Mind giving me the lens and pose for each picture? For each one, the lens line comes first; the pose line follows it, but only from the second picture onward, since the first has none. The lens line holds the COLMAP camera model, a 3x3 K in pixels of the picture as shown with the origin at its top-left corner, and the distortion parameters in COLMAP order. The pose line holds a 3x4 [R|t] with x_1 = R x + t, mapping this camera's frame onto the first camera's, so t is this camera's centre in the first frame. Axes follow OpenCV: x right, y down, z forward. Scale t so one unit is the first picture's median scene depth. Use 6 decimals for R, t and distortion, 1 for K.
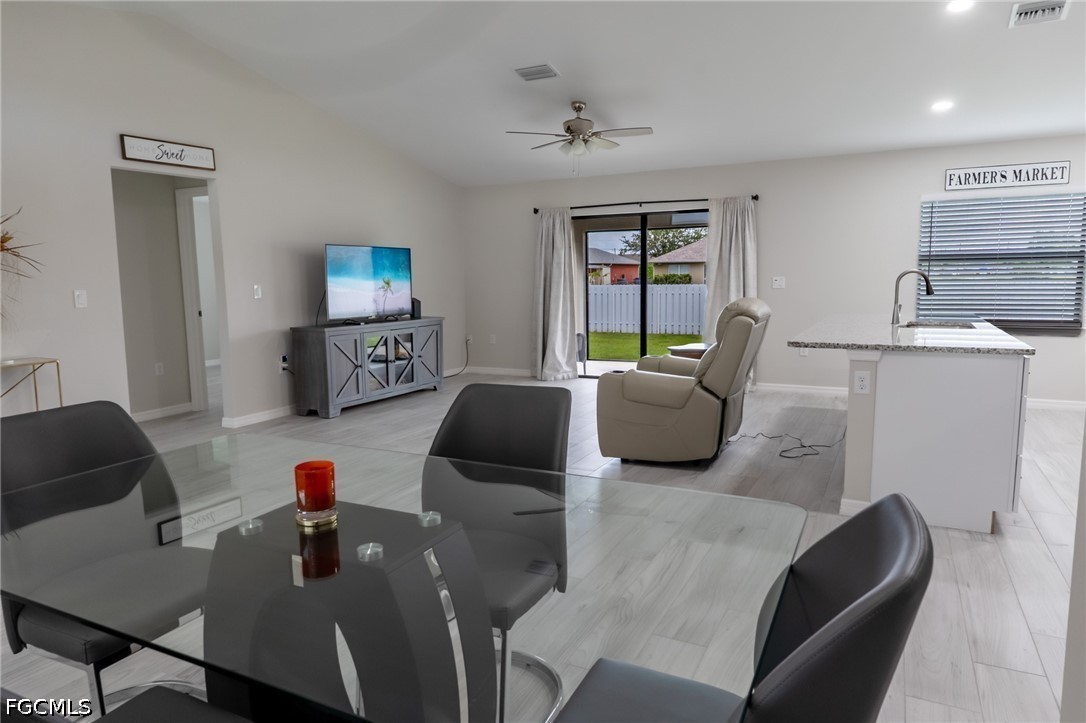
lens RADIAL K [[692.9, 0, 542.4], [0, 692.9, 359.4], [0, 0, 1]] dist [0.004338, 0.000358]
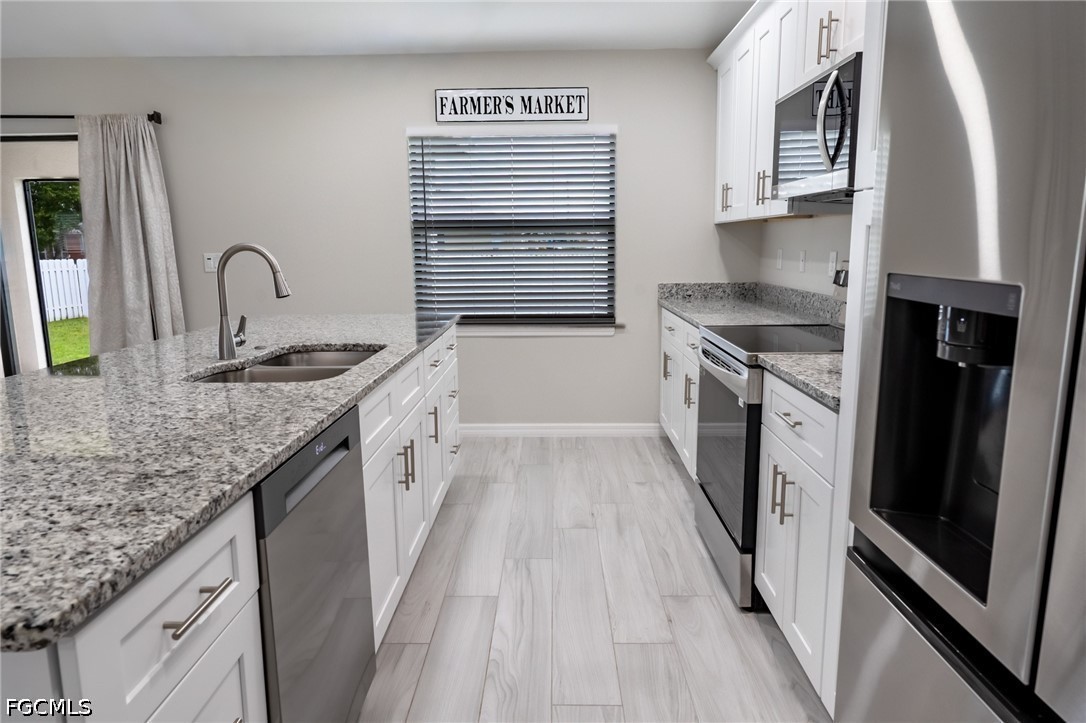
lens RADIAL K [[684.6, 0, 546.8], [0, 684.6, 358.6], [0, 0, 1]] dist [0.000226, 0.001234]
pose [[0.898135, -0.068887, 0.434291, 0.381359], [0.050457, 0.997274, 0.053839, -0.049969], [-0.436815, -0.026442, 0.899162, 0.369474]]
